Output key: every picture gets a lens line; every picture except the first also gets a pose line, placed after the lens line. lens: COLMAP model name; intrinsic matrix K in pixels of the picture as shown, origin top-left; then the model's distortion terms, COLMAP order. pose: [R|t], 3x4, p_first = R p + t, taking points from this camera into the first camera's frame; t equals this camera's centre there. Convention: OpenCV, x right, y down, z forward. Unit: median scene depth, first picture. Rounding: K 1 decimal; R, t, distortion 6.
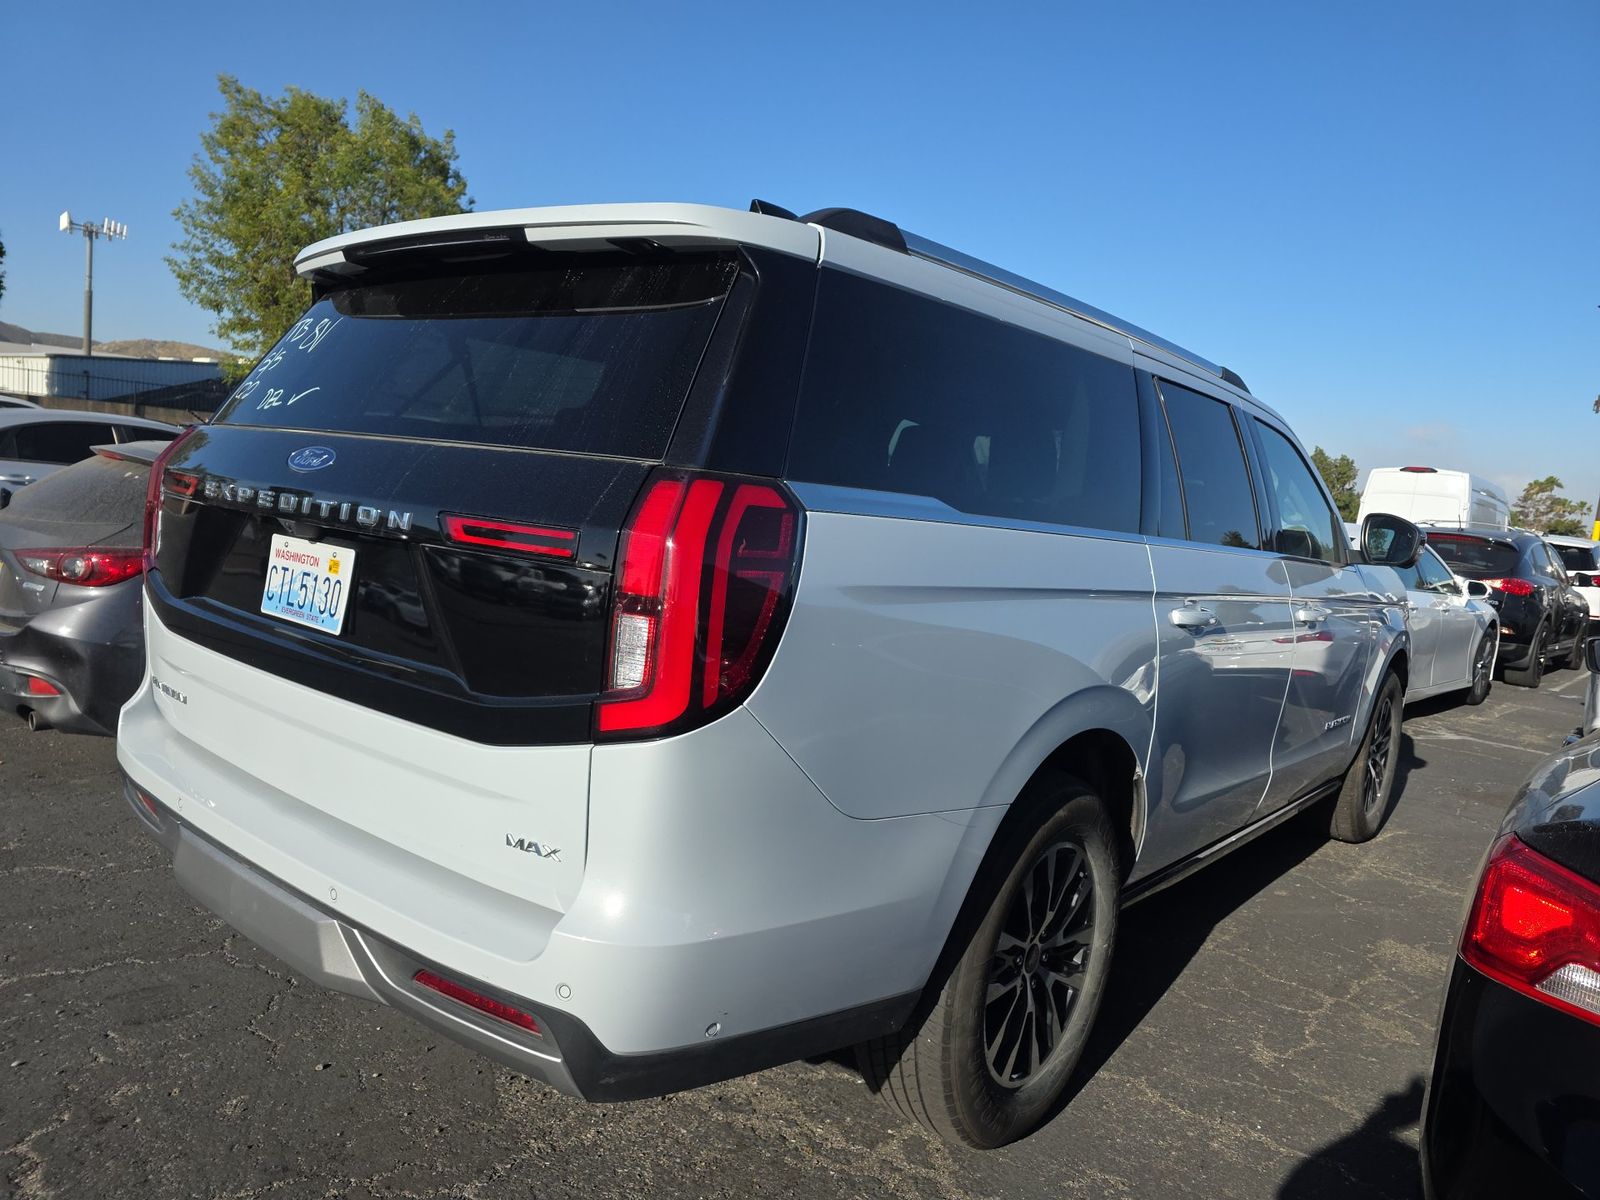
lens RADIAL K [[1088.5, 0, 800.0], [0, 1088.5, 600.0], [0, 0, 1]] dist [0.036126, -0.005382]
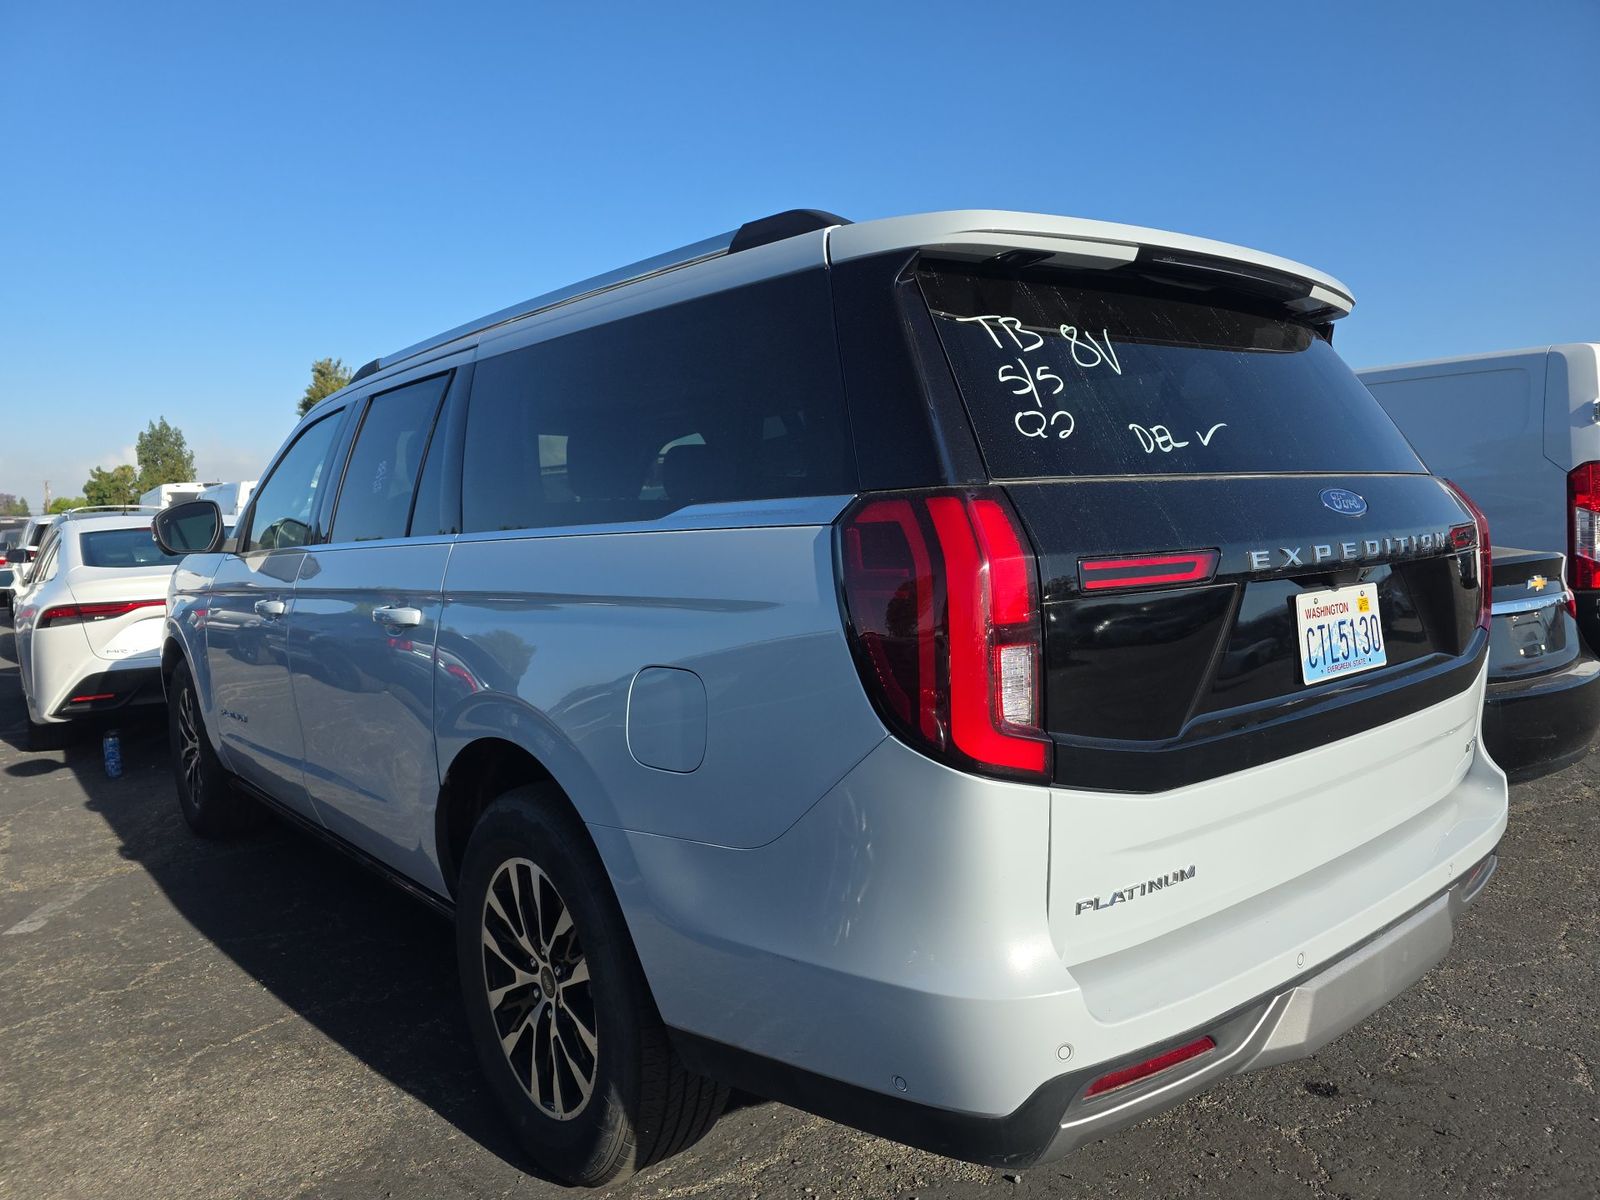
lens RADIAL K [[1088.5, 0, 800.0], [0, 1088.5, 600.0], [0, 0, 1]] dist [0.036126, -0.005382]
pose [[0.190271, -0.181249, 0.964855, -1.499922], [0.147389, 0.976944, 0.154455, -0.267254], [-0.970605, 0.112821, 0.212599, 1.290724]]
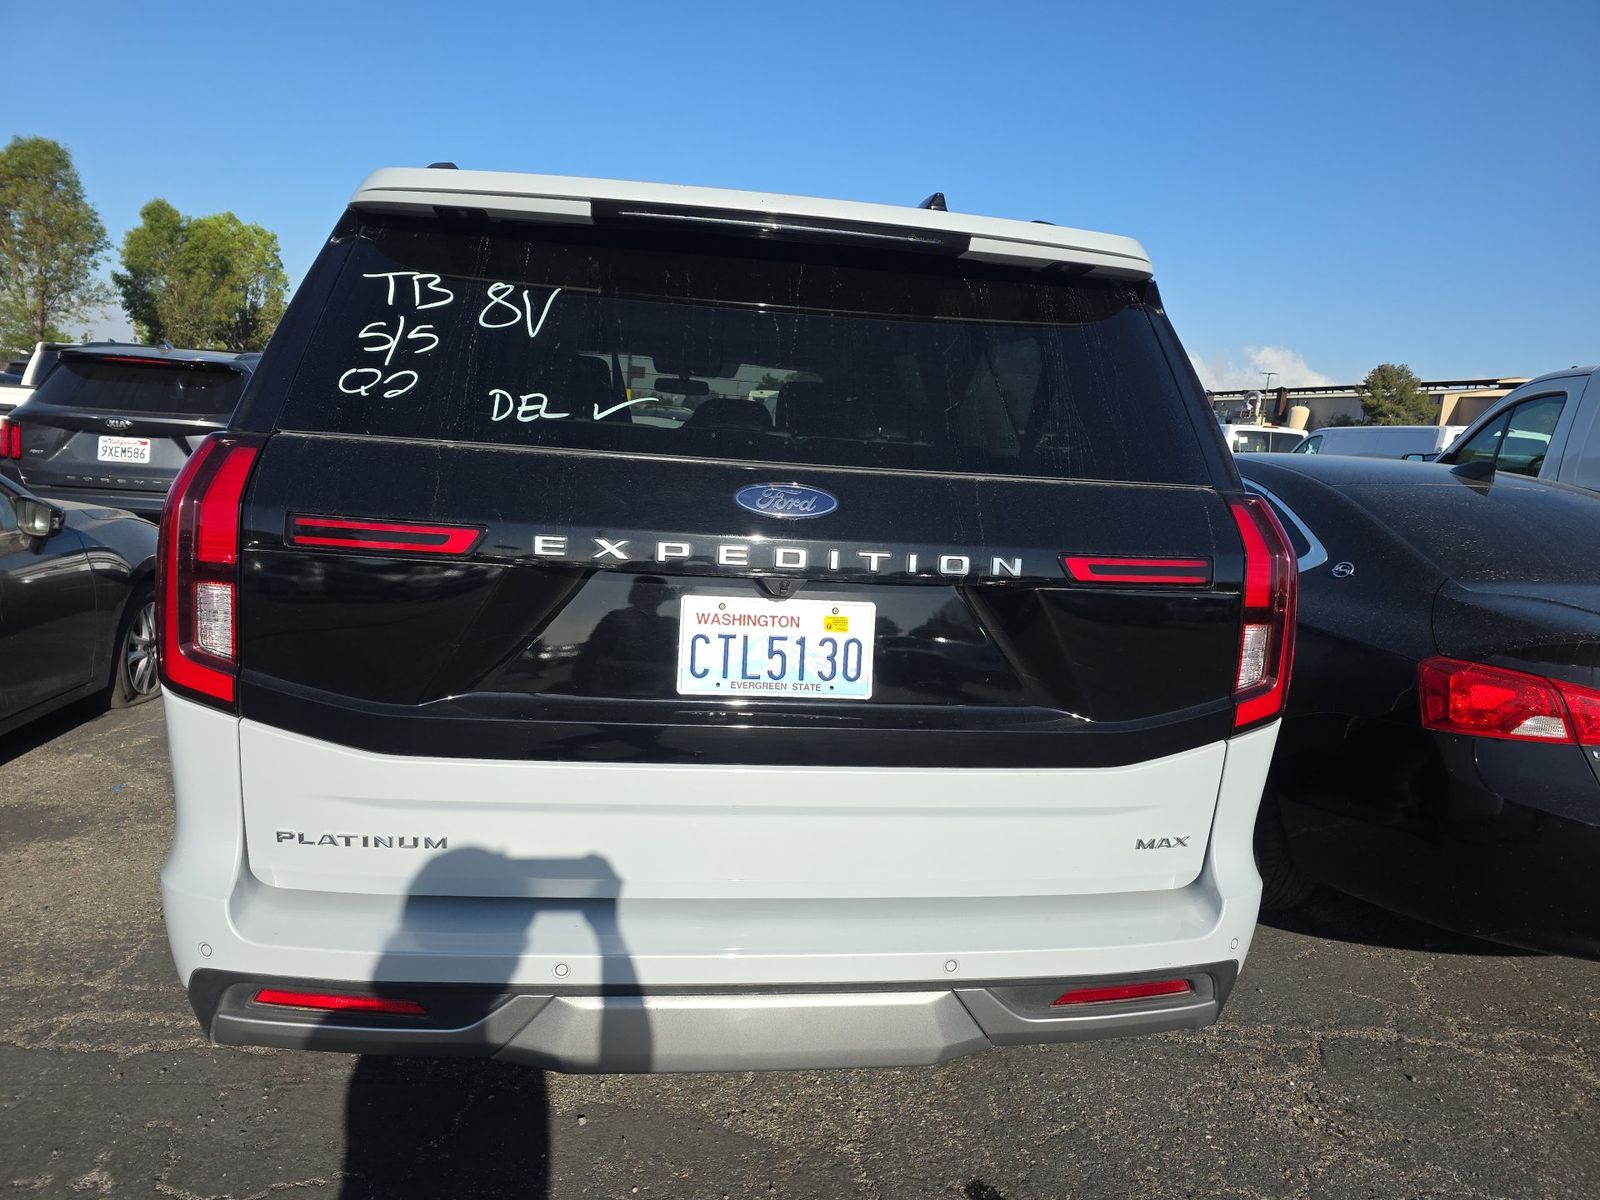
lens RADIAL K [[1088.5, 0, 800.0], [0, 1088.5, 600.0], [0, 0, 1]] dist [0.036126, -0.005382]
pose [[0.674007, -0.165526, 0.719941, -1.061146], [0.070289, 0.984521, 0.160553, -0.189307], [-0.735373, -0.057610, 0.675209, 0.445376]]
